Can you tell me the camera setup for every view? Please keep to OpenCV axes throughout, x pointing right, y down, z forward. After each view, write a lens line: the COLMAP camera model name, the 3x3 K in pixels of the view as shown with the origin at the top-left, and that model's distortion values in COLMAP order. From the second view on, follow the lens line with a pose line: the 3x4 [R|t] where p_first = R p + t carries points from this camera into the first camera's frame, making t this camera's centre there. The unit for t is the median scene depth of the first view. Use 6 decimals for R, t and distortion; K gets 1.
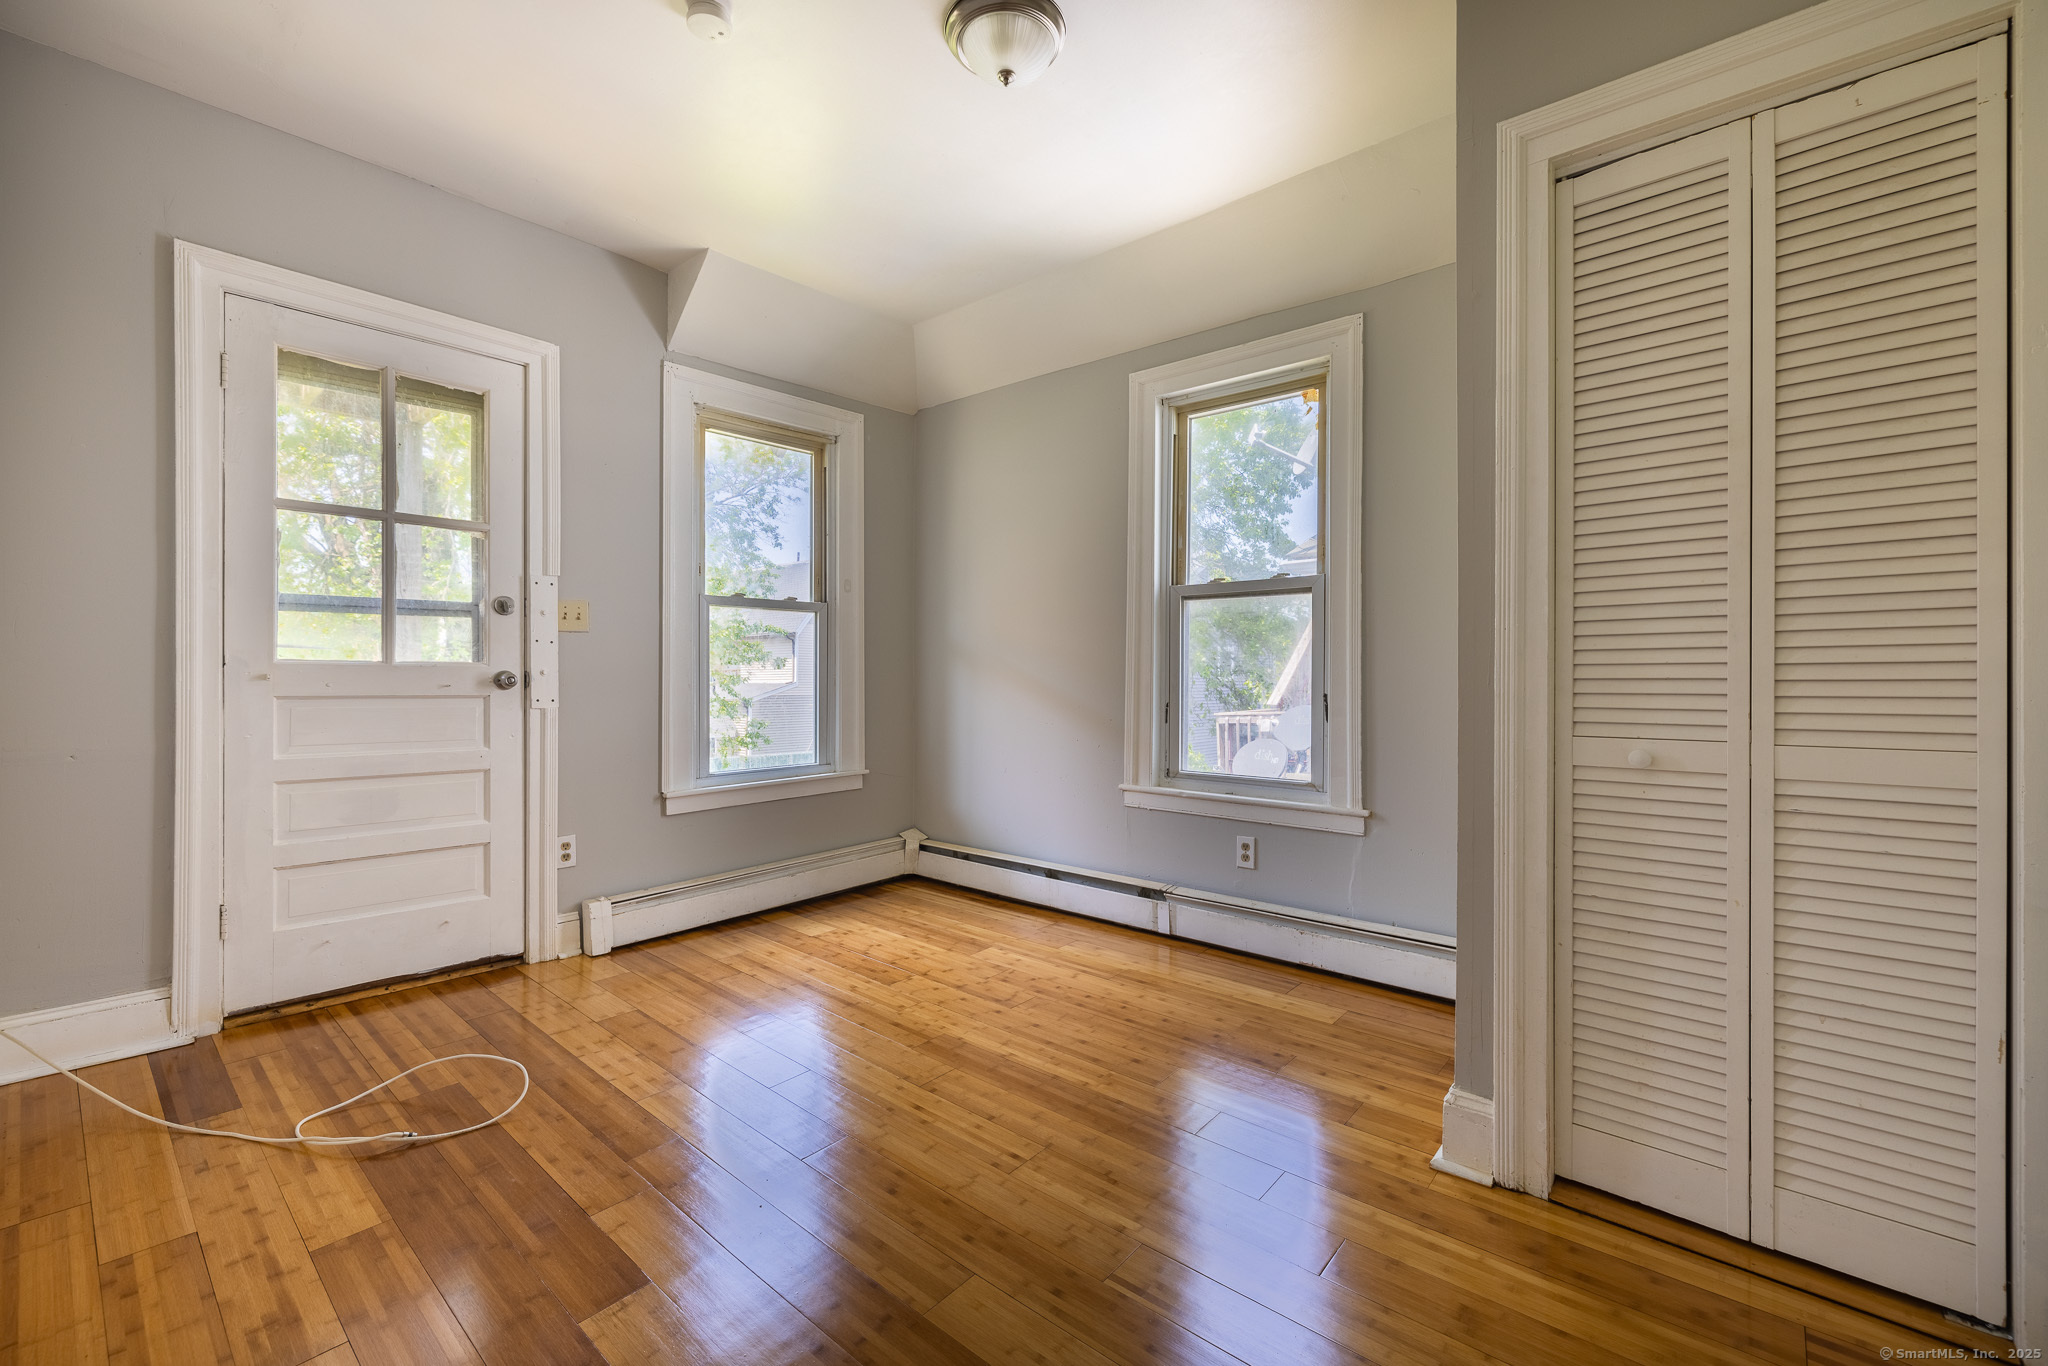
lens RADIAL K [[881.6, 0, 1024.0], [0, 881.6, 683.0], [0, 0, 1]] dist [0.000217, 0.000115]
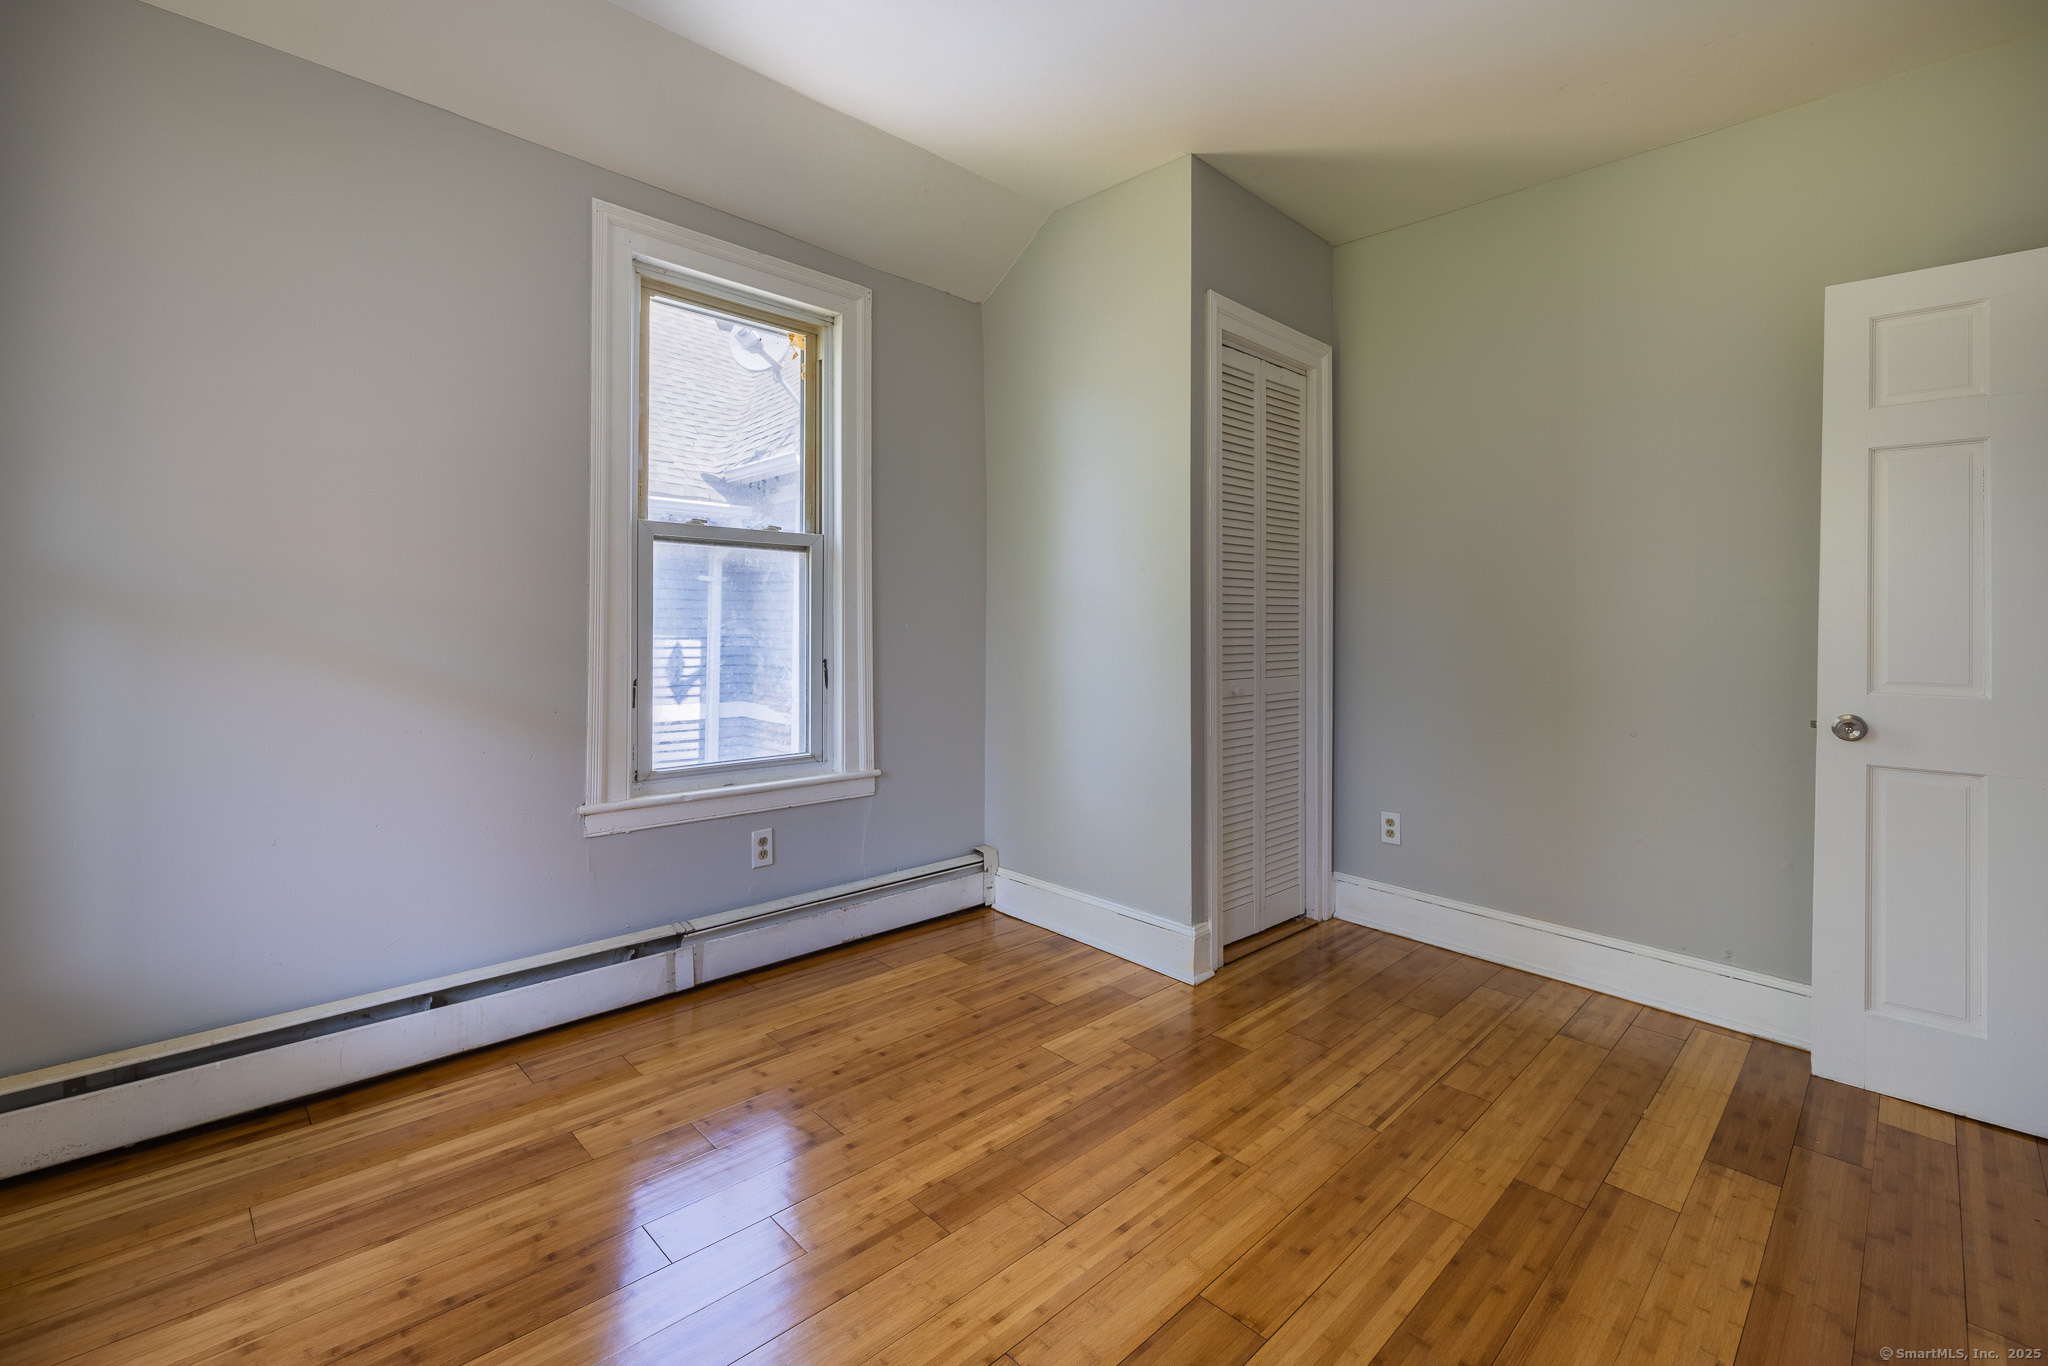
lens RADIAL K [[893.7, 0, 1025.4], [0, 893.7, 624.7], [0, 0, 1]] dist [0.002817, 0.000423]
pose [[0.068983, -0.002716, 0.997614, -0.640740], [-0.002708, 0.999992, 0.002910, -0.029851], [-0.997614, -0.002902, 0.068975, 0.739152]]
